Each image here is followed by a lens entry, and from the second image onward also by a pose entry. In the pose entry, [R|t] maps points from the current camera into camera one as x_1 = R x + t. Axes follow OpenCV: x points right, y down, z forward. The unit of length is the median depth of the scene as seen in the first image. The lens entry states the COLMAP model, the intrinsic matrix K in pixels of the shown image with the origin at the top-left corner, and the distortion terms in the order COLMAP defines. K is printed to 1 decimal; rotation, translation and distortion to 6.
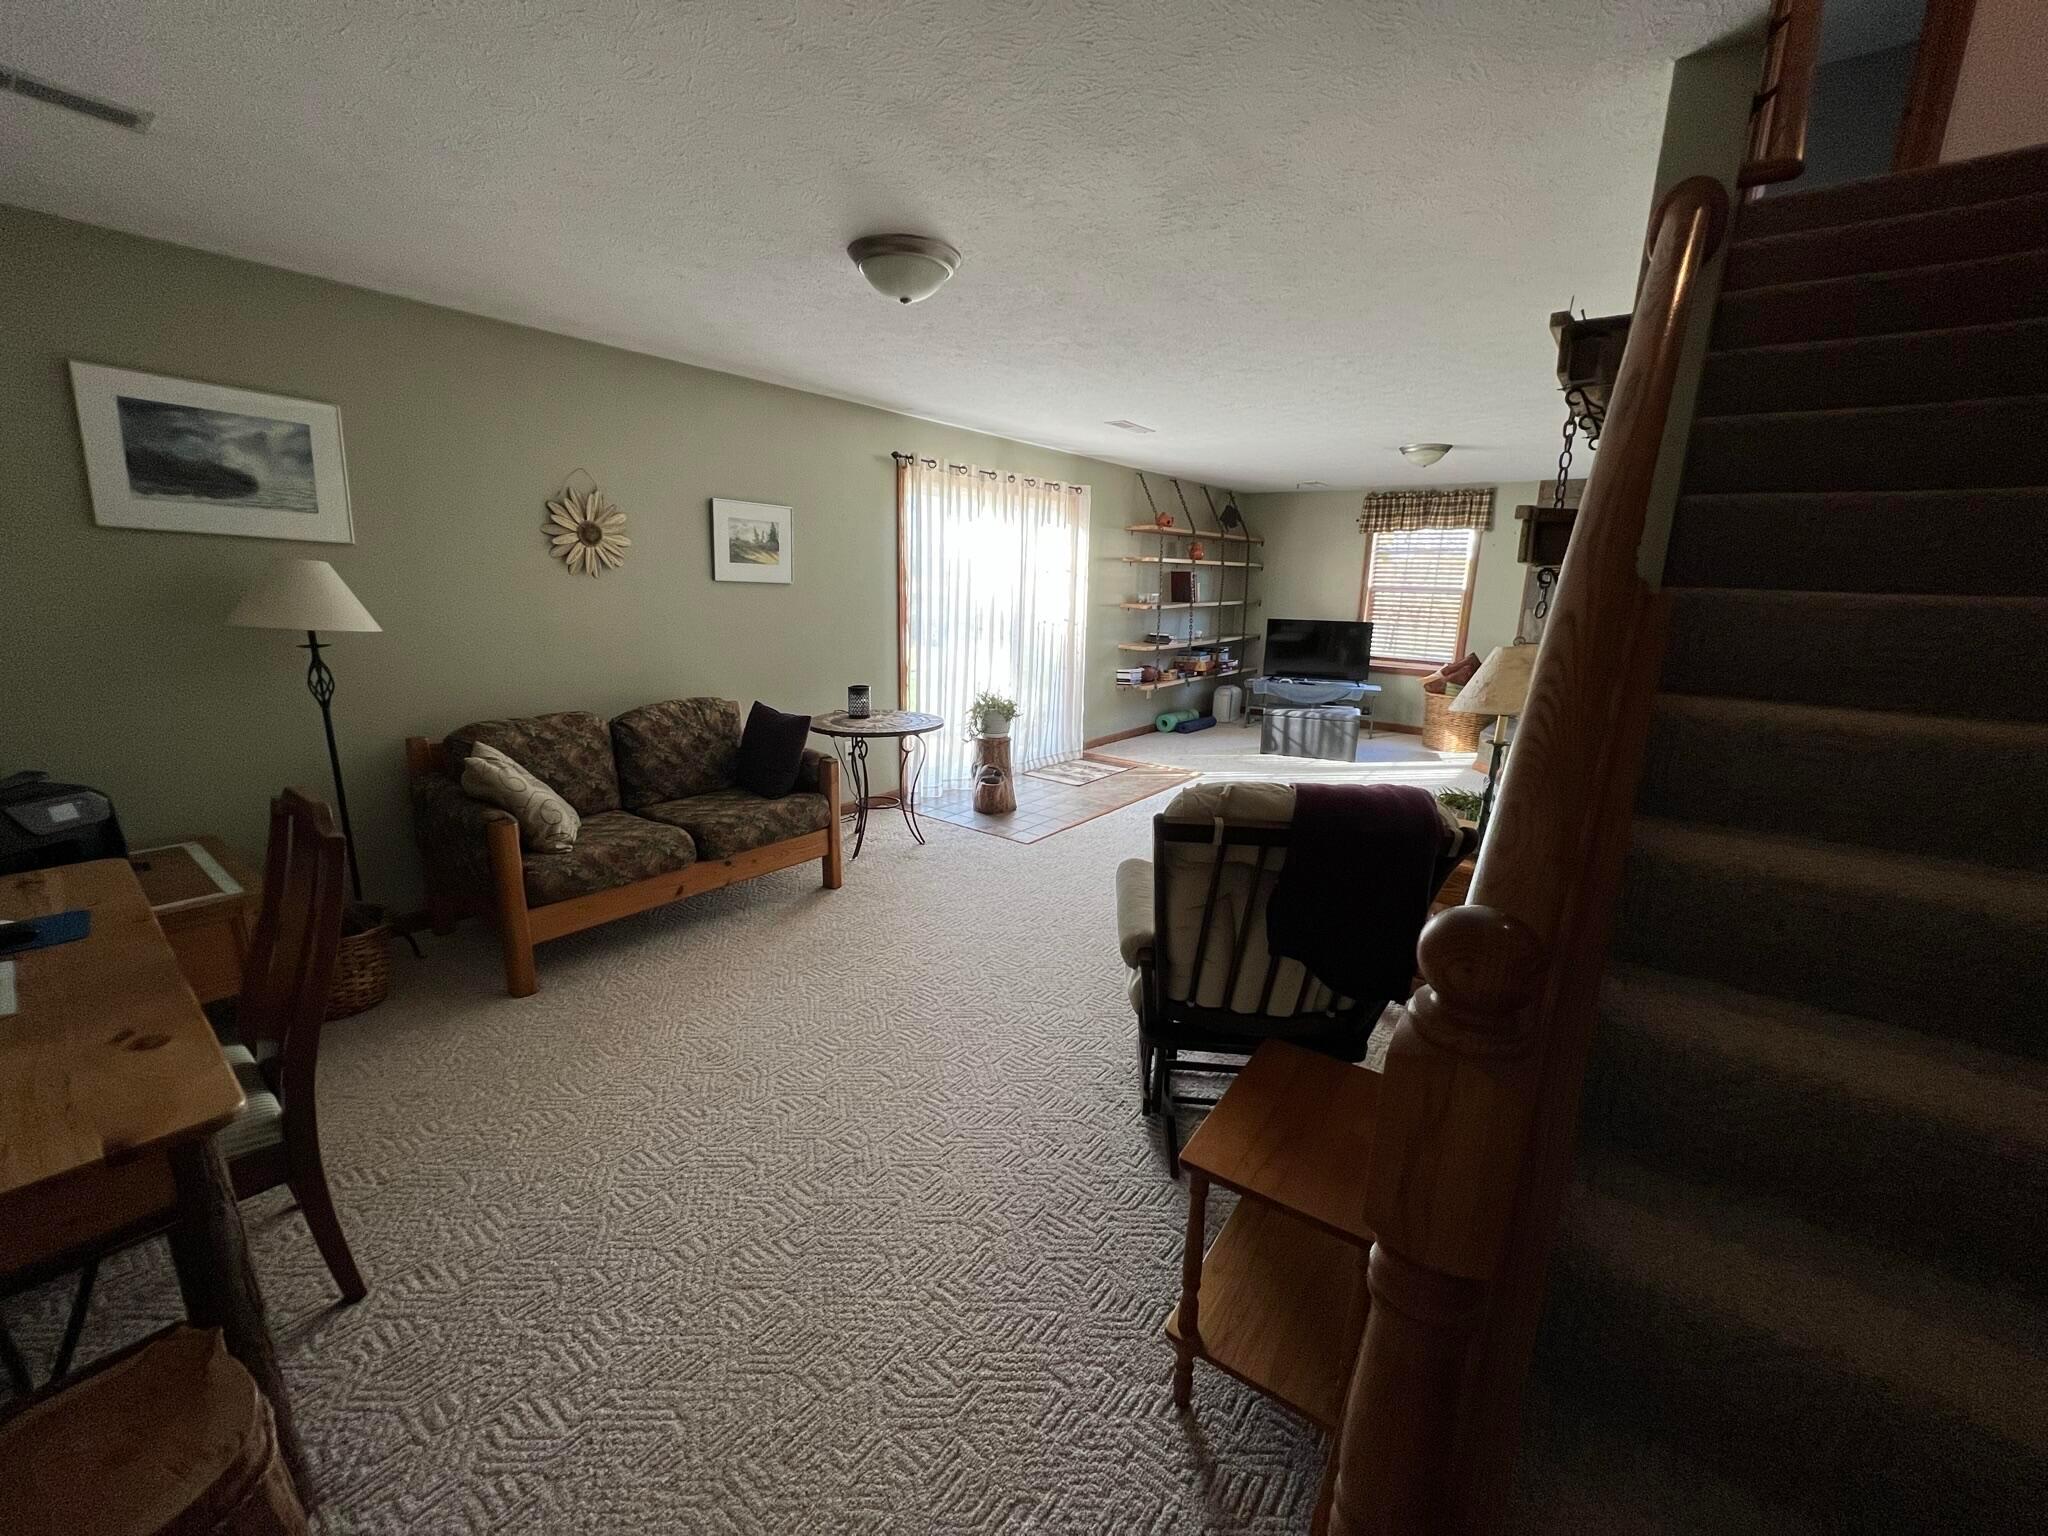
lens RADIAL K [[819.1, 0, 1024.0], [0, 819.1, 768.0], [0, 0, 1]] dist [-0.003747, -0.000462]
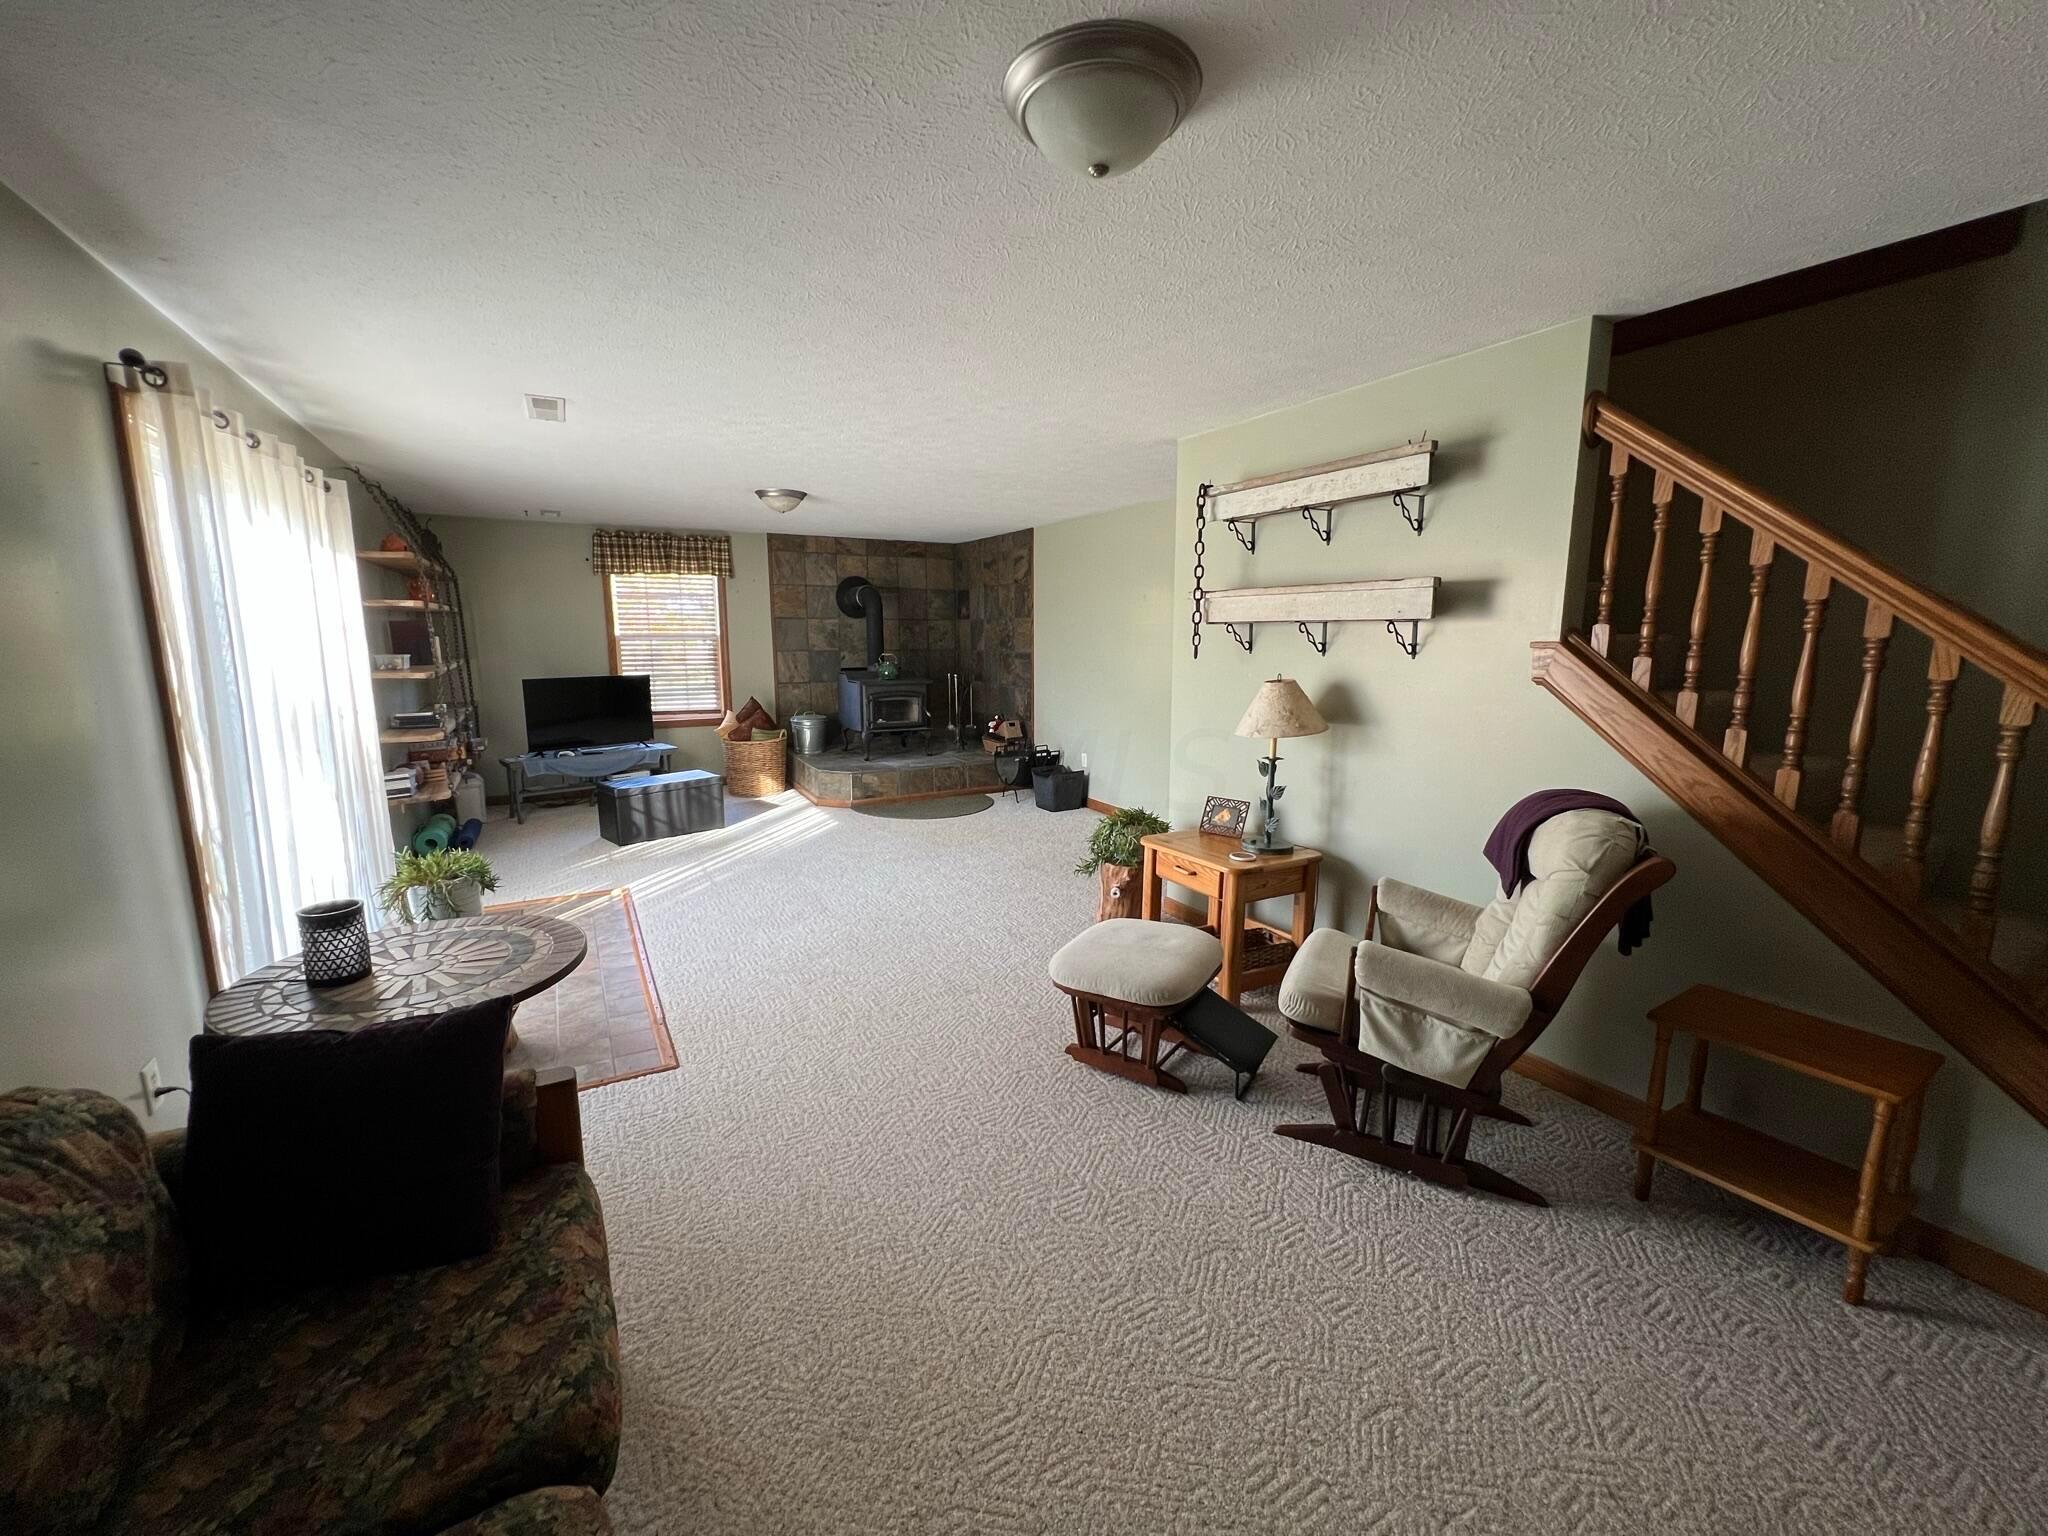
lens RADIAL K [[813.8, 0, 1024.0], [0, 813.8, 768.0], [0, 0, 1]] dist [0.000681, 0.000062]
pose [[0.388514, -0.176613, 0.904359, -0.238926], [0.217704, 0.971267, 0.096154, -0.074241], [-0.895356, 0.159525, 0.415800, 0.276860]]
